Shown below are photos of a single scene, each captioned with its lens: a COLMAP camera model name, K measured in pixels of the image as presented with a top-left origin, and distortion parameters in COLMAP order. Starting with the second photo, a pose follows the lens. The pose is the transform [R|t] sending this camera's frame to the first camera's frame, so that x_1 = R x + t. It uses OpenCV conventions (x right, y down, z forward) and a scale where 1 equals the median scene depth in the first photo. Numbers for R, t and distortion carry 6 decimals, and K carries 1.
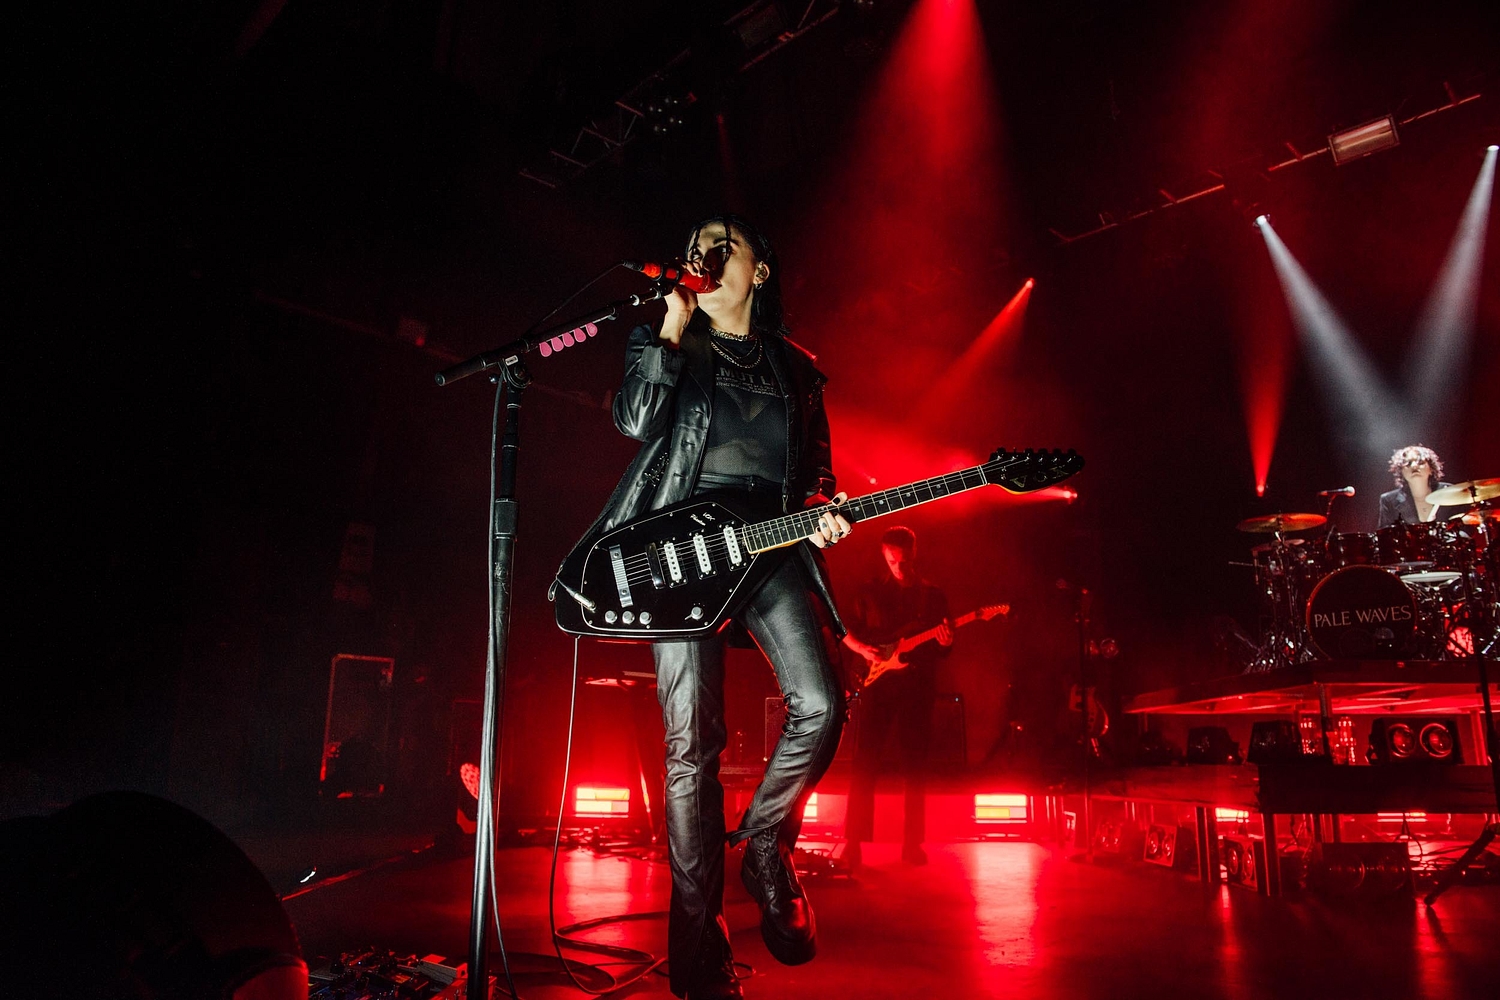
lens RADIAL K [[1143.8, 0, 750.0], [0, 1143.8, 500.0], [0, 0, 1]] dist [0.000127, 0.001845]
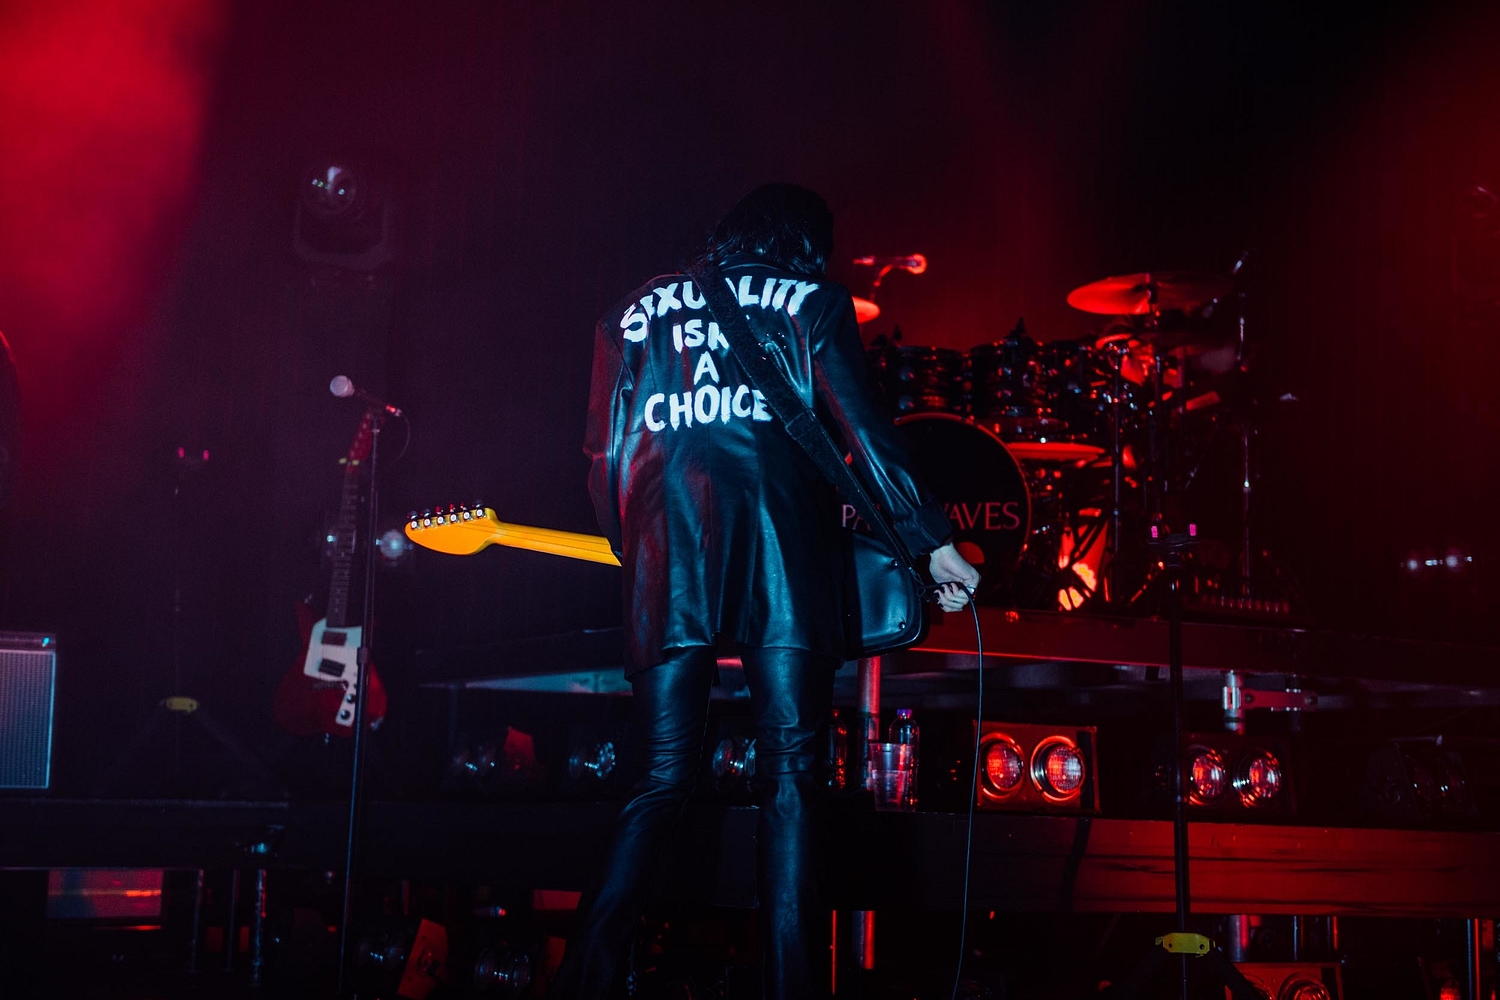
lens RADIAL K [[2469.7, 0, 750.0], [0, 2469.7, 500.0], [0, 0, 1]] dist [-0.005917, -0.005659]
pose [[0.810378, 0.102747, 0.576828, -0.134308], [-0.146779, 0.988711, 0.030094, 0.075534], [-0.567225, -0.109054, 0.816311, 0.190863]]
